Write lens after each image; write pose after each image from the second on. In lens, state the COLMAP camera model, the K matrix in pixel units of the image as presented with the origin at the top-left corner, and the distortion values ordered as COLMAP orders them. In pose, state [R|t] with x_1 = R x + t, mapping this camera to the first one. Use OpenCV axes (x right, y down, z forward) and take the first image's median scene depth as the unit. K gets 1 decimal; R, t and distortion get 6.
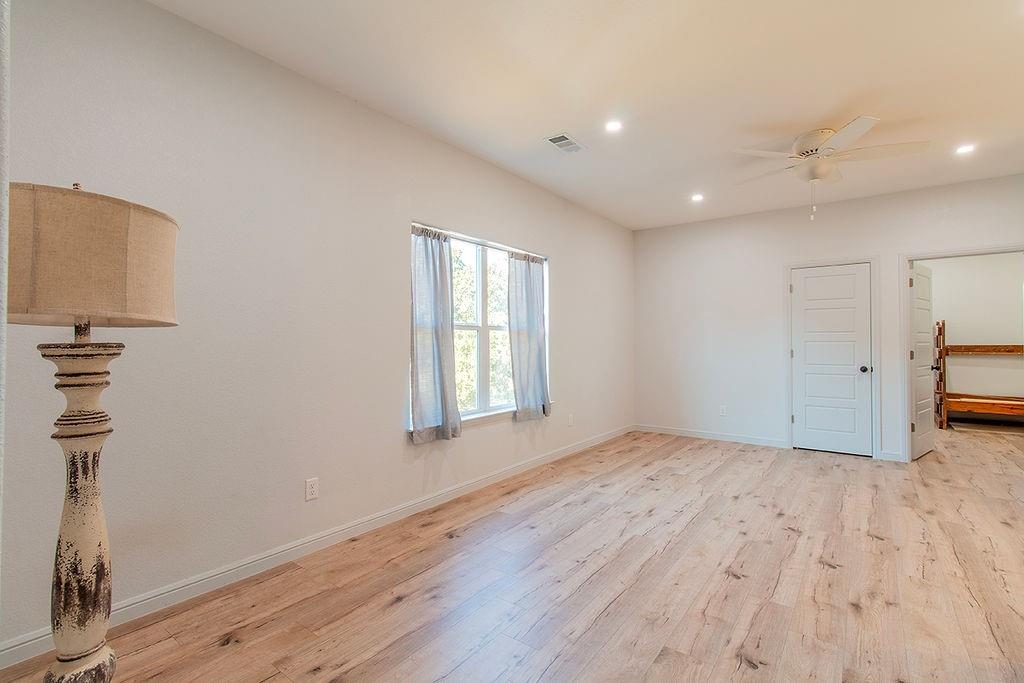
lens RADIAL K [[472.1, 0, 514.0], [0, 472.1, 337.6], [0, 0, 1]] dist [0.001532, 0.000563]
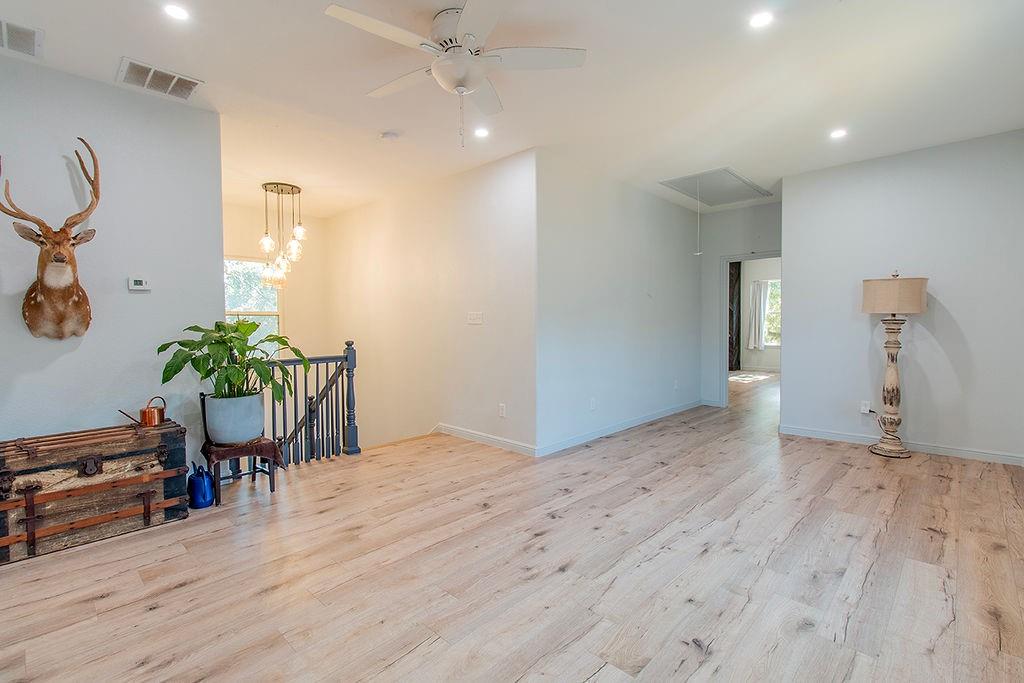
lens RADIAL K [[469.6, 0, 511.9], [0, 469.6, 337.6], [0, 0, 1]] dist [0.002258, 0.000290]
pose [[-0.992078, 0.004105, 0.125555, 0.518947], [0.006996, 0.999720, 0.022598, 0.017685], [-0.125427, 0.023297, -0.991829, 1.840830]]
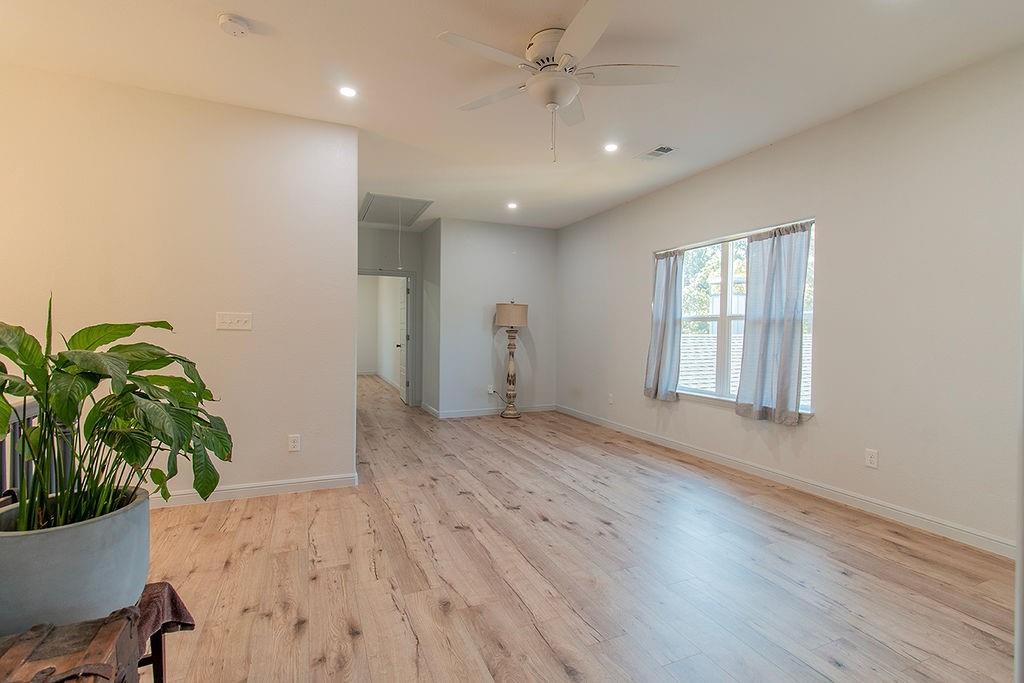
lens RADIAL K [[472.1, 0, 514.0], [0, 472.1, 337.6], [0, 0, 1]] dist [0.001532, 0.000563]
pose [[-0.490073, 0.009734, -0.871627, 1.416678], [0.000140, 0.999939, 0.011088, 0.013997], [0.871681, 0.005311, -0.490044, 1.424552]]
